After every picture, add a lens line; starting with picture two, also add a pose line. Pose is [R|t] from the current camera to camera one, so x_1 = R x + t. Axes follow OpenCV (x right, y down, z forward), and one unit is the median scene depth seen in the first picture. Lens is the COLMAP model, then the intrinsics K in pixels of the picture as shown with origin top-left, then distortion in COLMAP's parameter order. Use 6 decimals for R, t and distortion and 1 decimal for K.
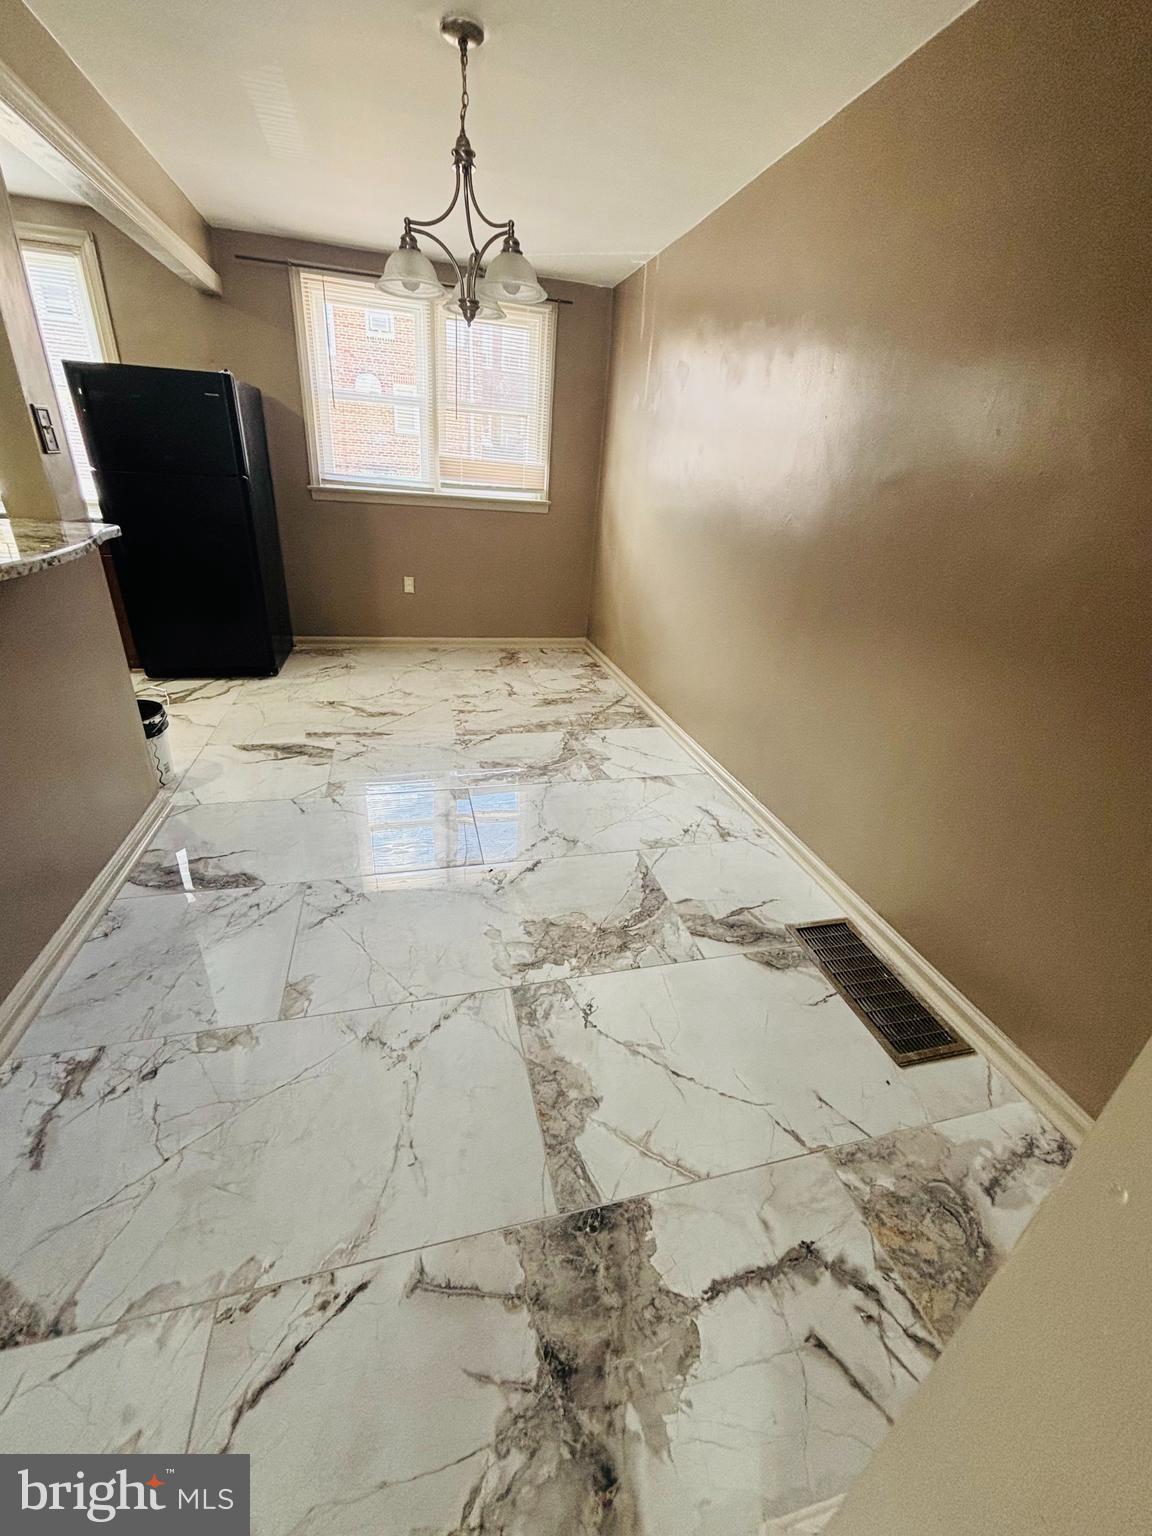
lens RADIAL K [[619.6, 0, 570.7], [0, 619.6, 765.4], [0, 0, 1]] dist [0.001493, -0.000087]
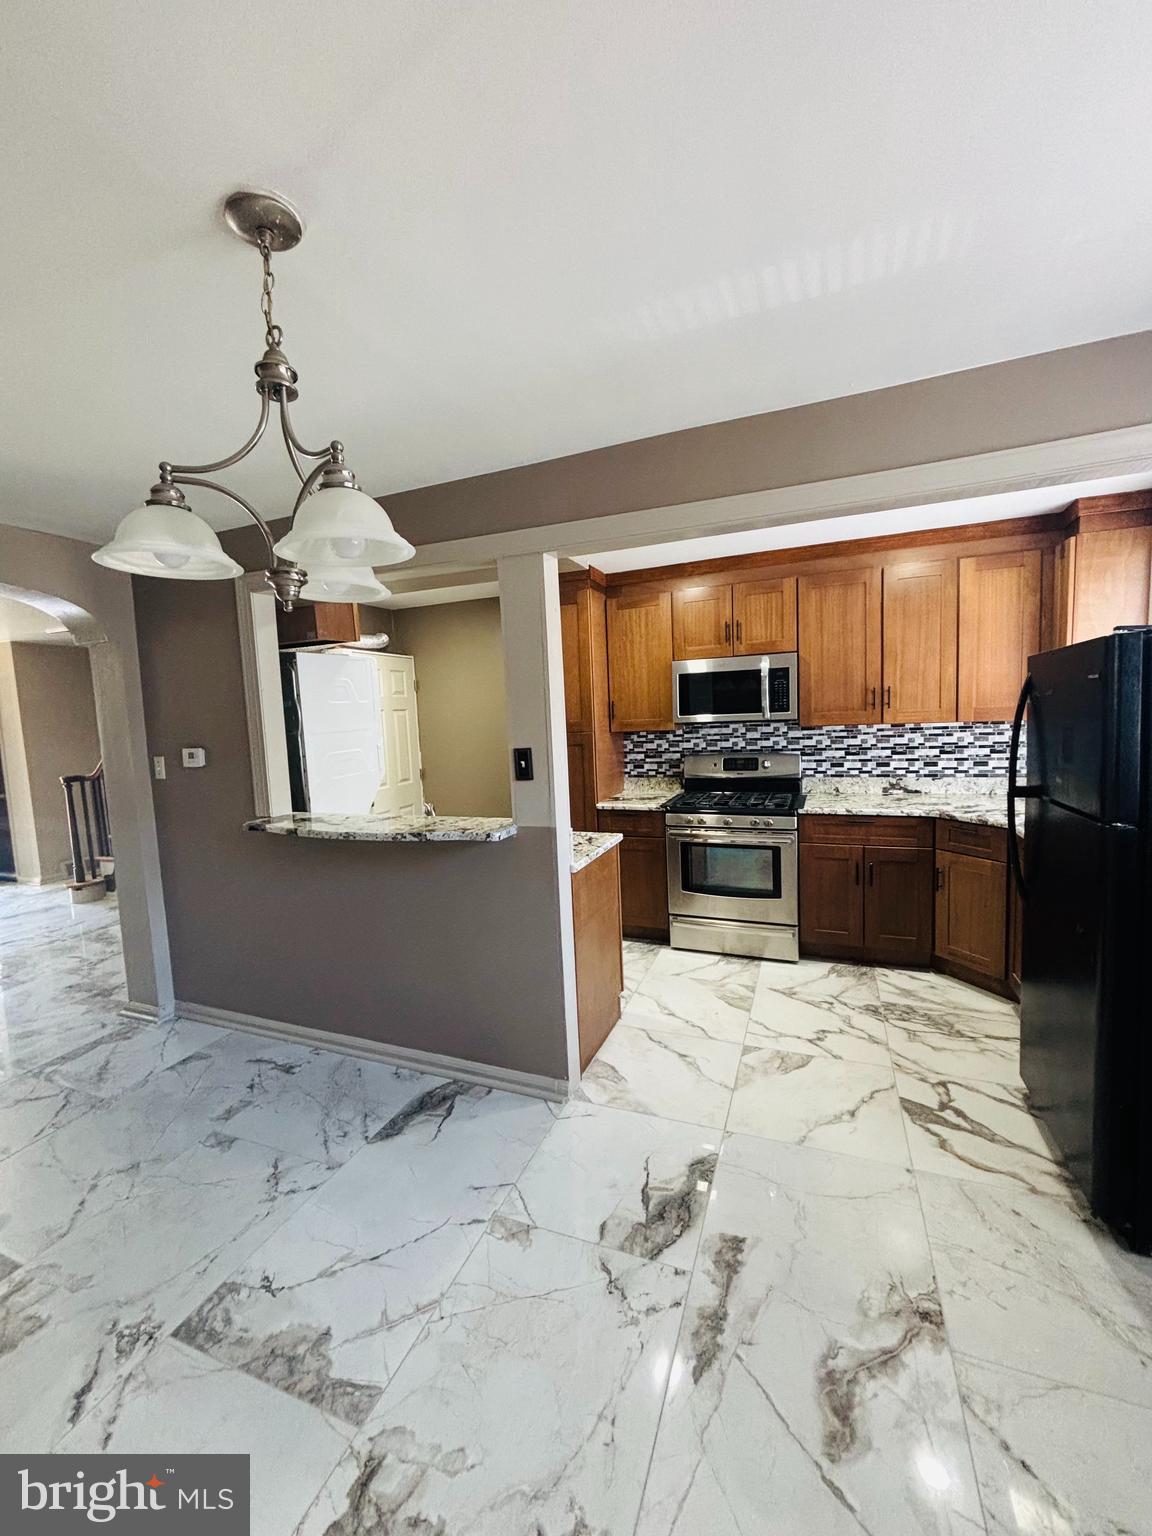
lens RADIAL K [[619.6, 0, 570.7], [0, 619.6, 765.4], [0, 0, 1]] dist [0.001493, -0.000087]
pose [[-0.588034, 0.029184, -0.808310, 0.084345], [-0.344285, 0.895265, 0.282786, -0.469103], [0.731904, 0.444577, -0.516398, 0.872532]]
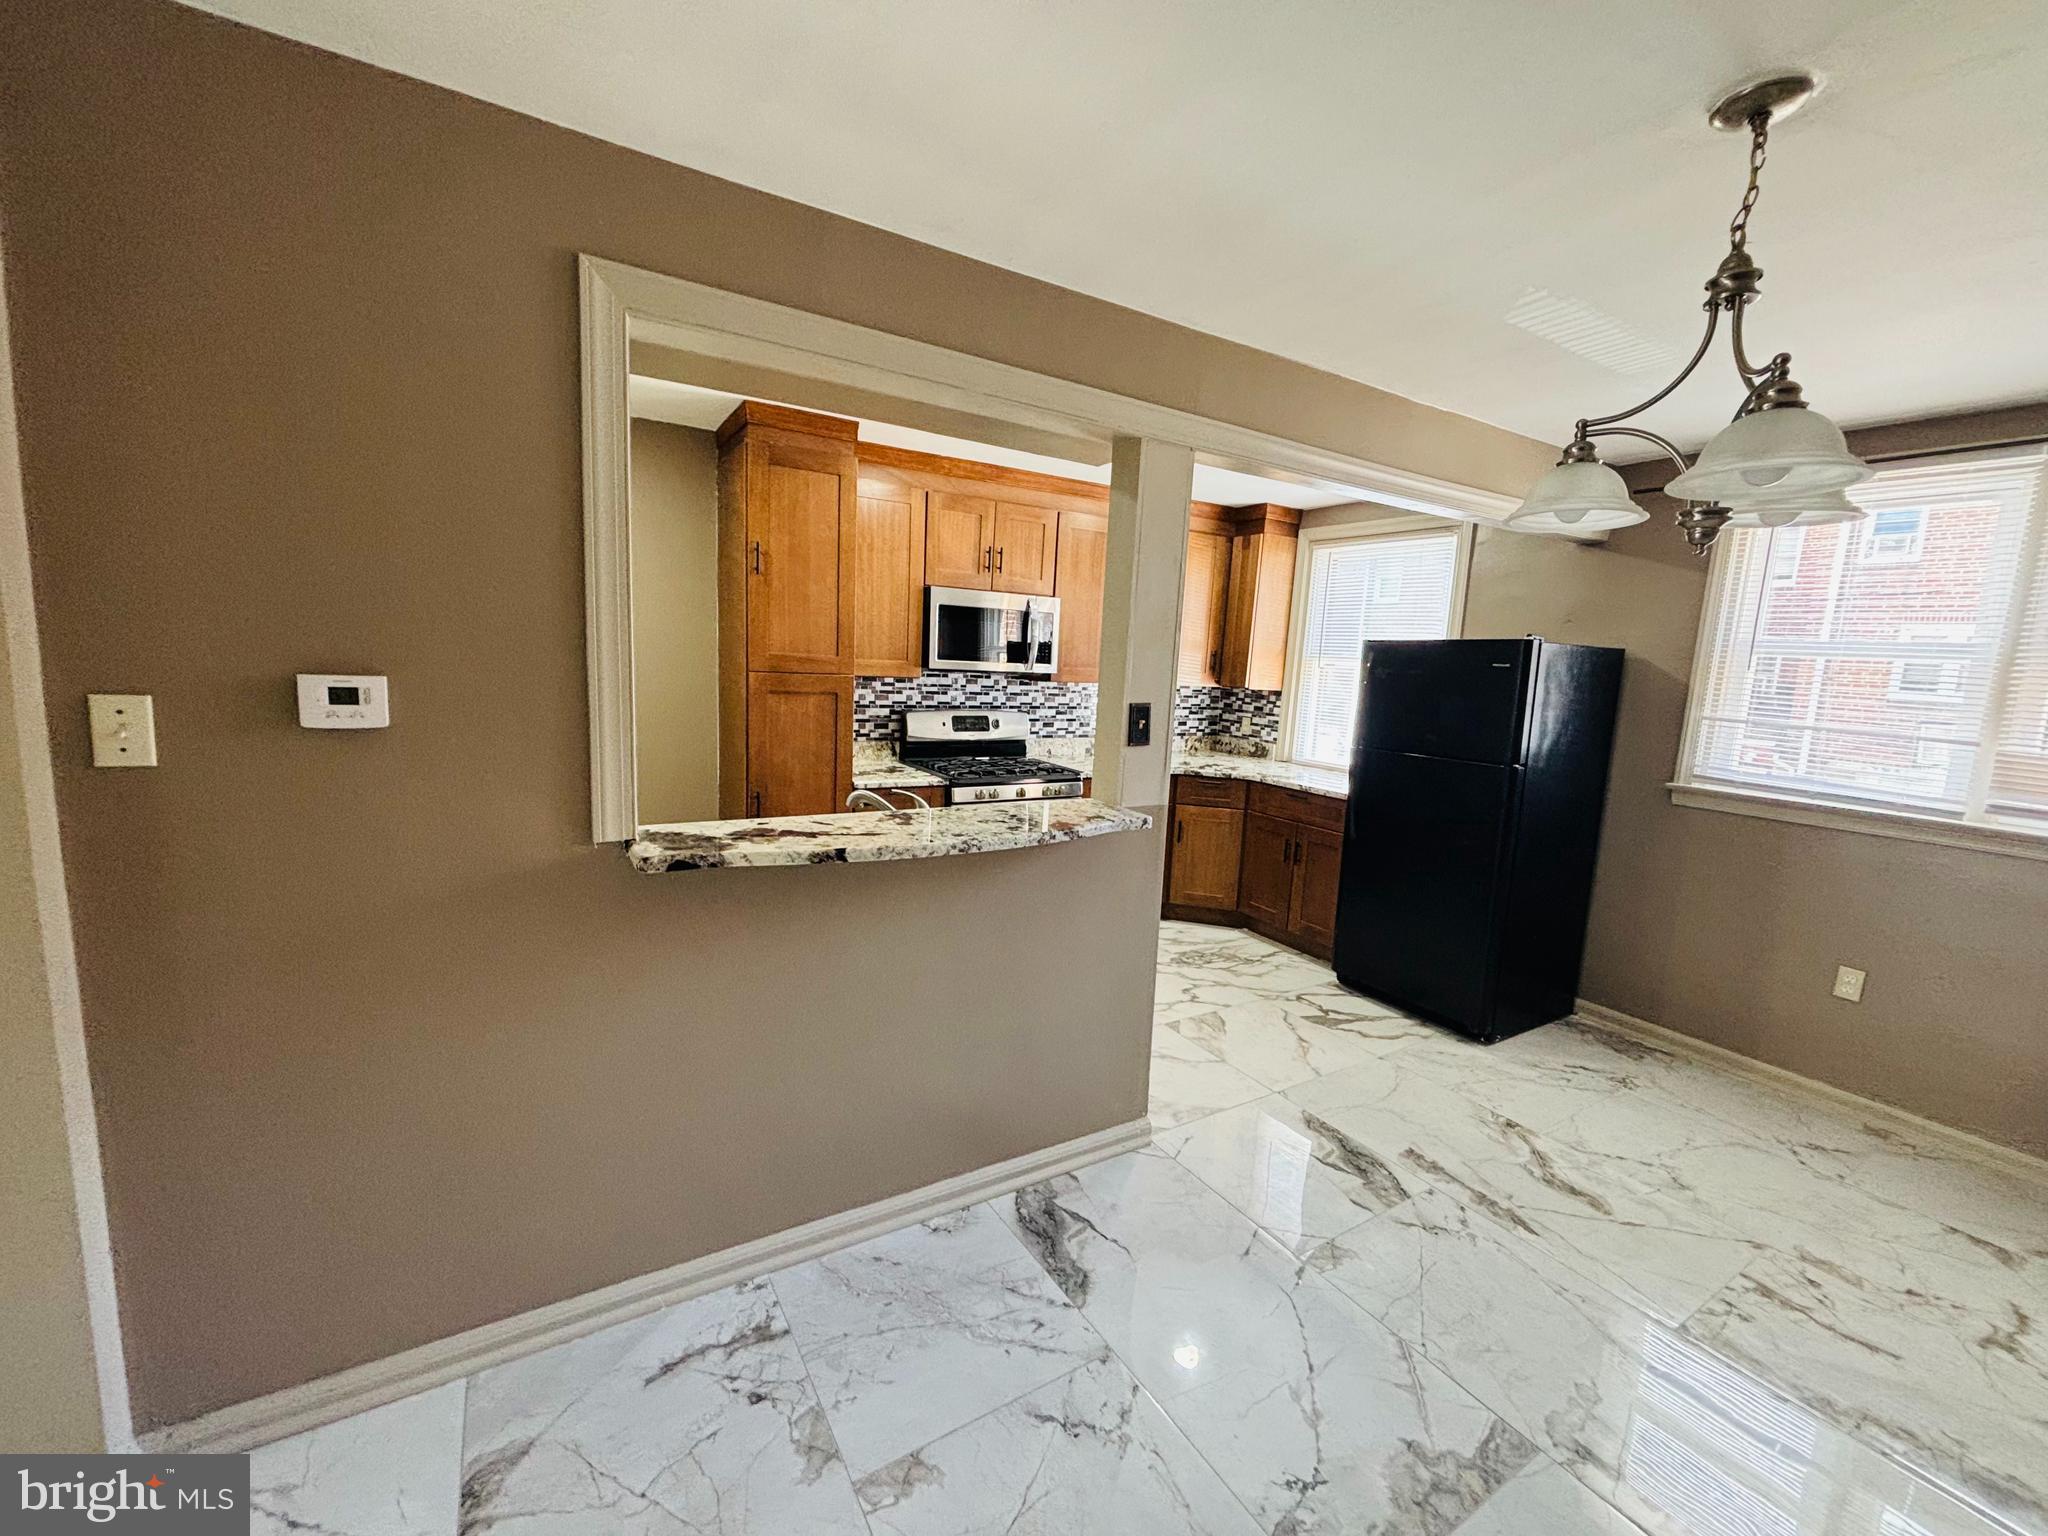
lens RADIAL K [[822.4, 0, 1023.7], [0, 822.4, 776.0], [0, 0, 1]] dist [0.000545, -0.000626]
pose [[0.304741, 0.090062, -0.948168, 0.178386], [-0.435621, 0.898469, -0.054667, -0.153523], [0.846975, 0.429701, 0.313033, 0.228226]]
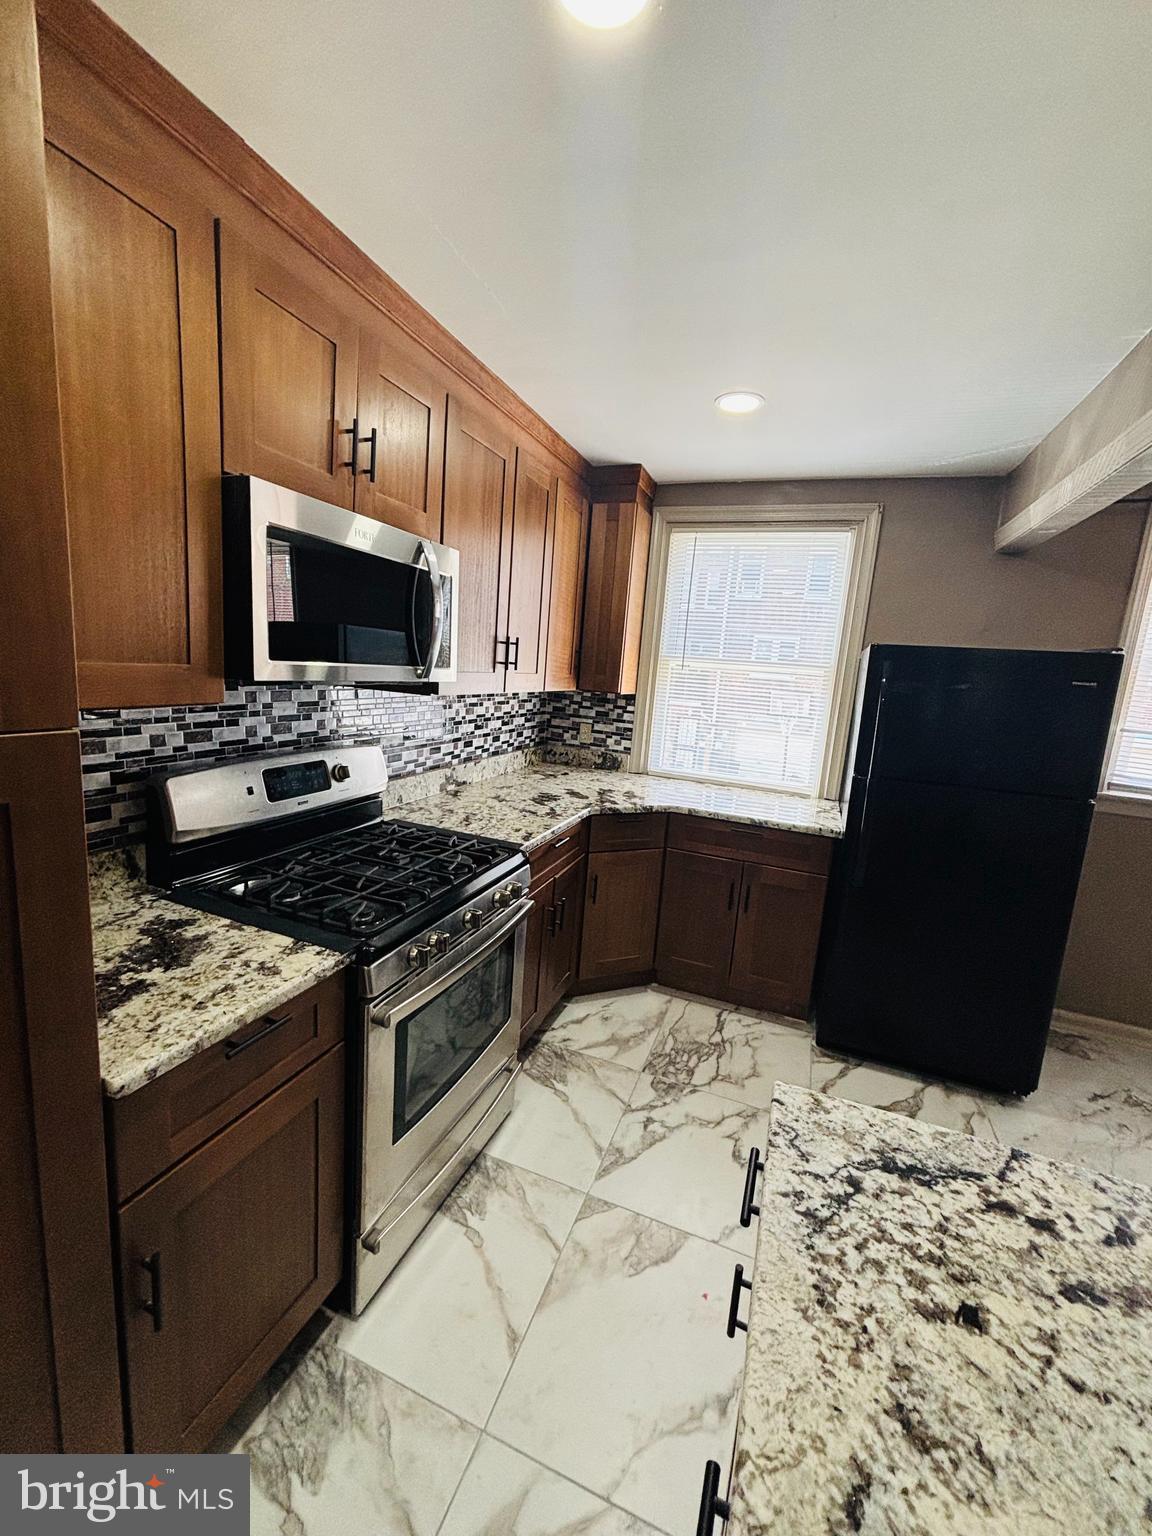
lens RADIAL K [[616.8, 0, 577.0], [0, 616.8, 766.2], [0, 0, 1]] dist [0.000545, -0.000626]
pose [[0.820930, 0.087650, -0.564262, -0.571637], [-0.262231, 0.935659, -0.236172, -0.210453], [0.507257, 0.341848, 0.791095, 0.239931]]
